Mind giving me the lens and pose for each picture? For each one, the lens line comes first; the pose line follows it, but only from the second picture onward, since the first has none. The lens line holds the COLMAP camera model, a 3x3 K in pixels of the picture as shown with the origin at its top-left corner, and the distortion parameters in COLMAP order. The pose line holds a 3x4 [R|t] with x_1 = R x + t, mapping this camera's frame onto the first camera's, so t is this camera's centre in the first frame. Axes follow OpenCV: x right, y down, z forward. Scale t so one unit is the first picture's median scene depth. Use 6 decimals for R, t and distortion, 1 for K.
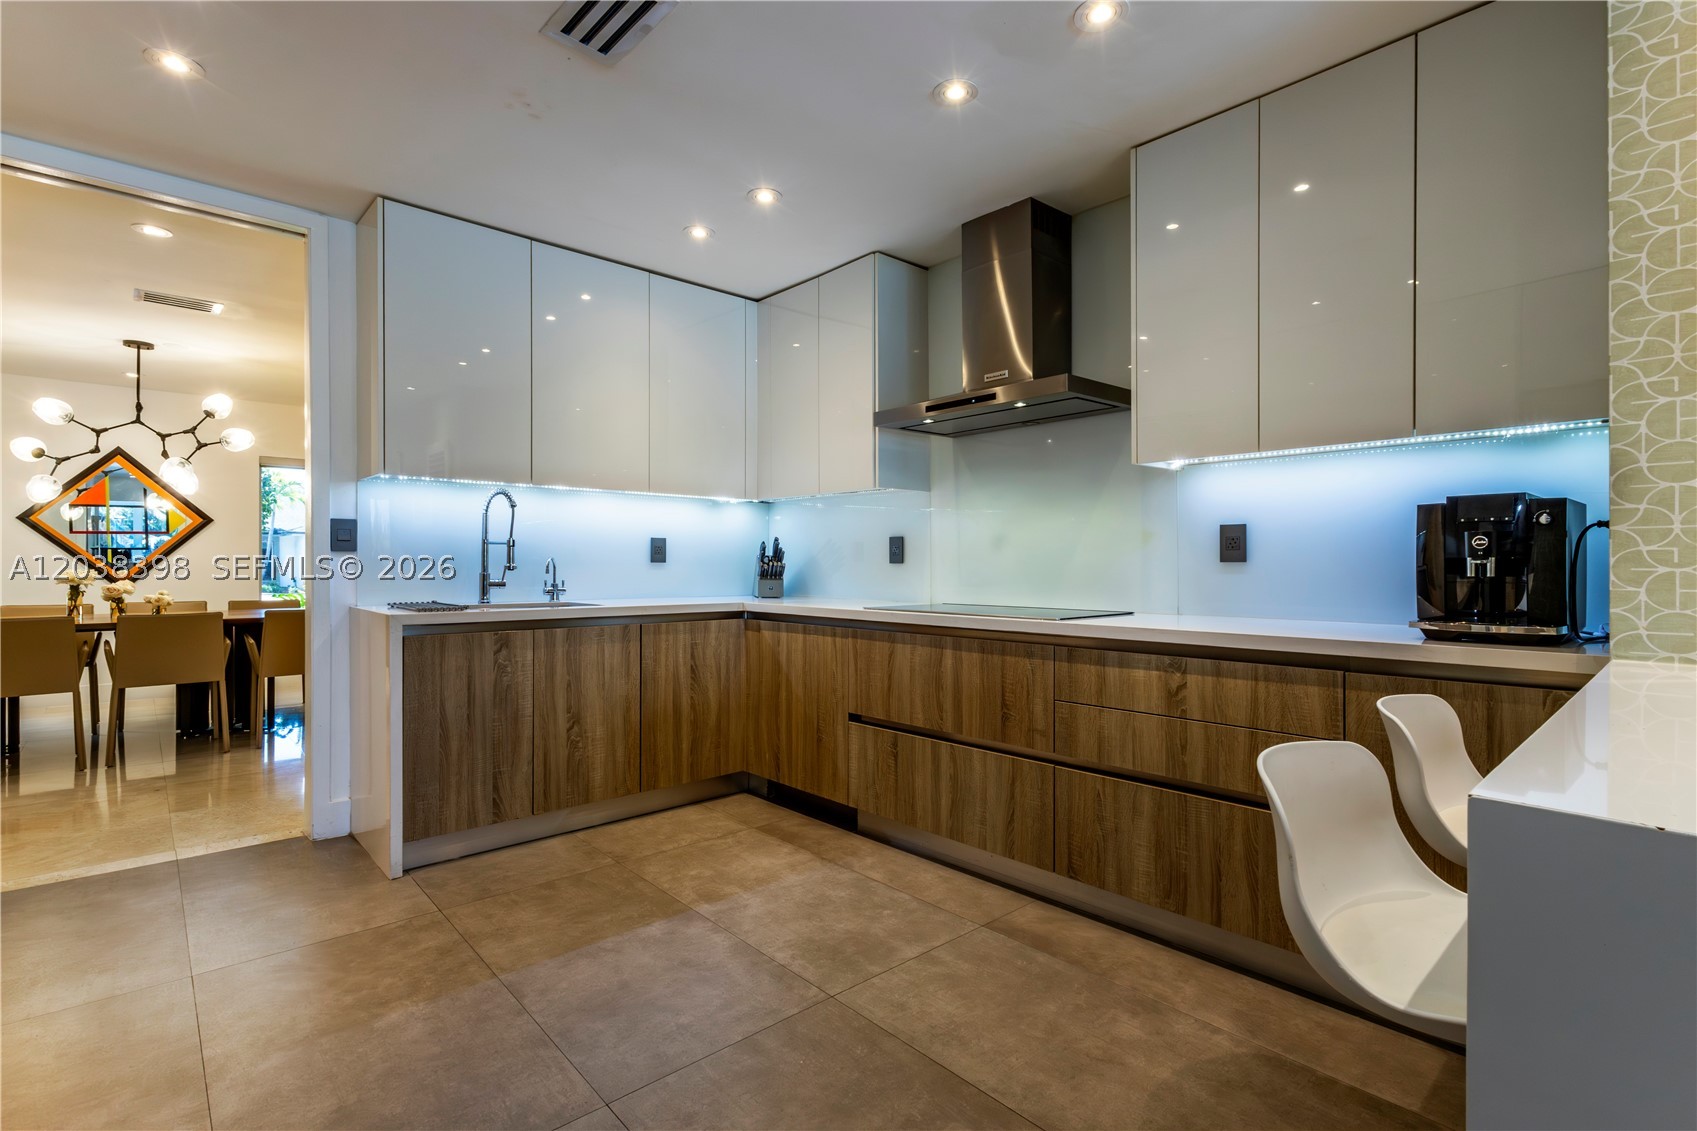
lens RADIAL K [[784.9, 0, 848.8], [0, 784.9, 568.2], [0, 0, 1]] dist [0.002222, 0.000055]
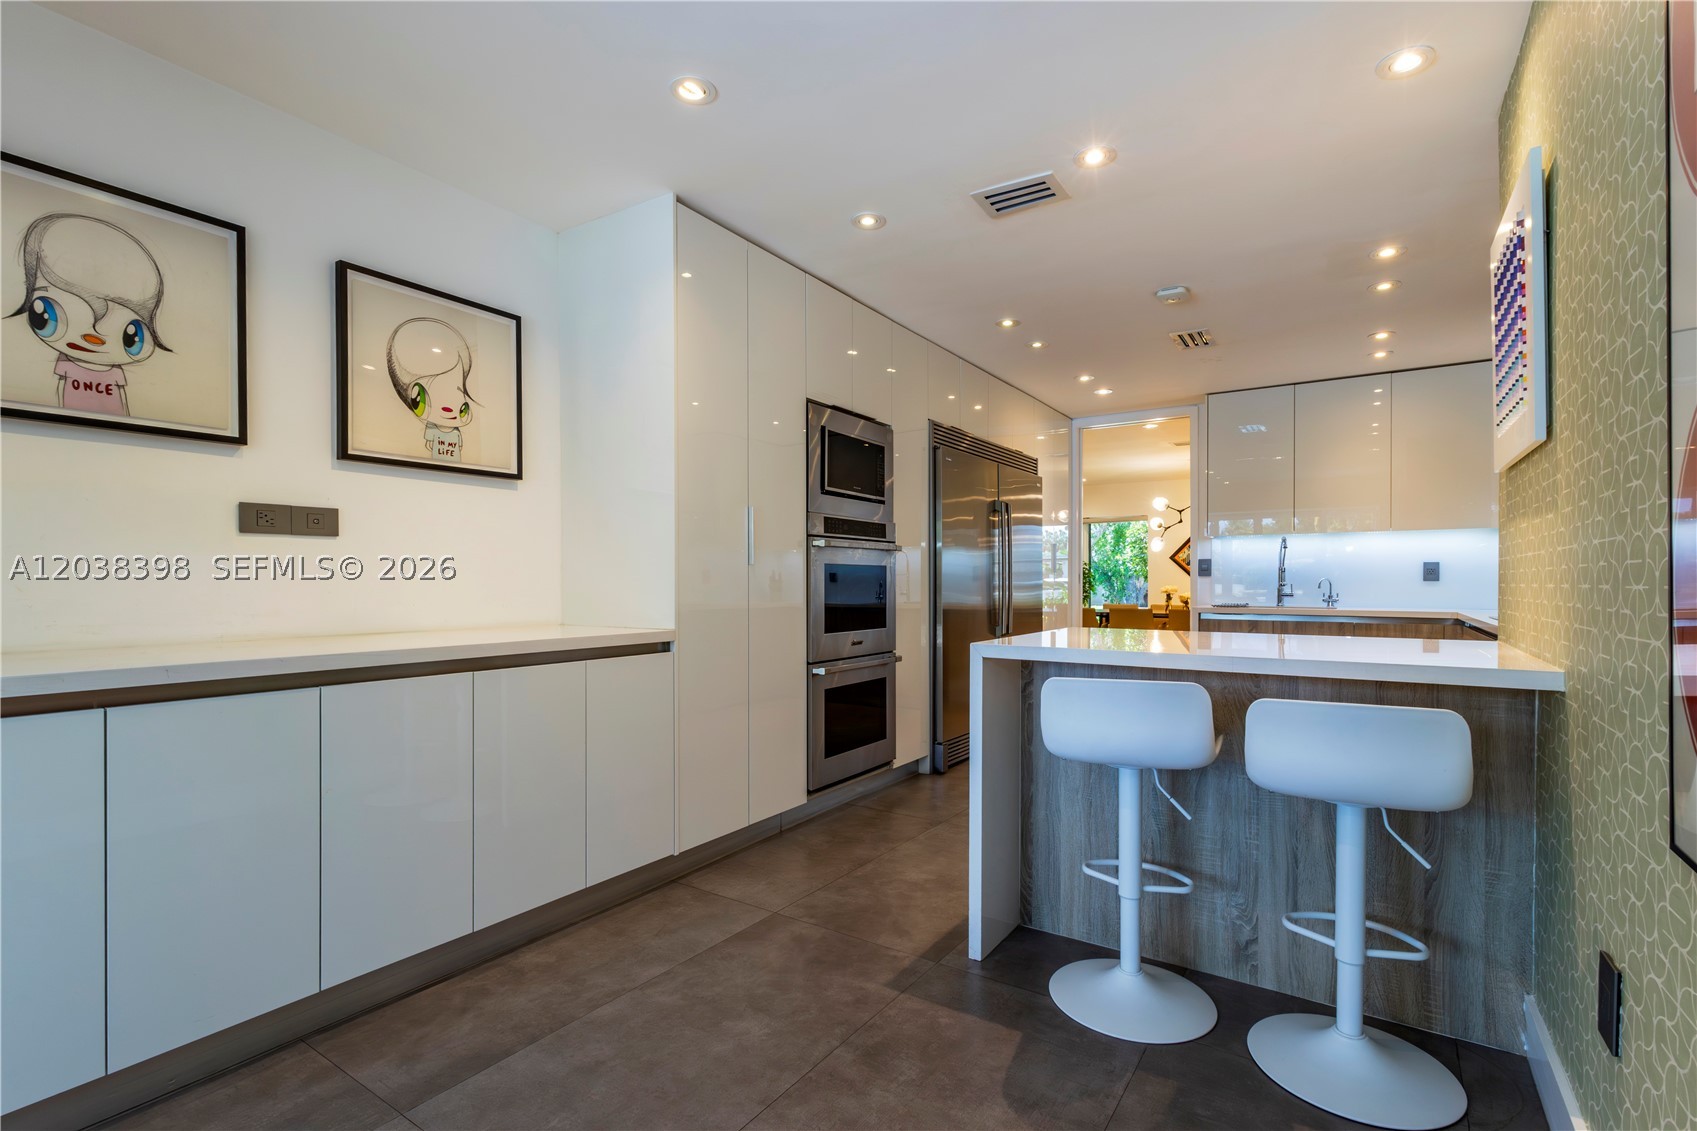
lens RADIAL K [[784.9, 0, 849.8], [0, 784.9, 578.8], [0, 0, 1]] dist [0.002222, 0.000055]
pose [[0.250022, -0.007153, -0.968214, 0.876727], [-0.002519, 0.999965, -0.008038, 0.002167], [0.968237, 0.004449, 0.249995, -0.292577]]
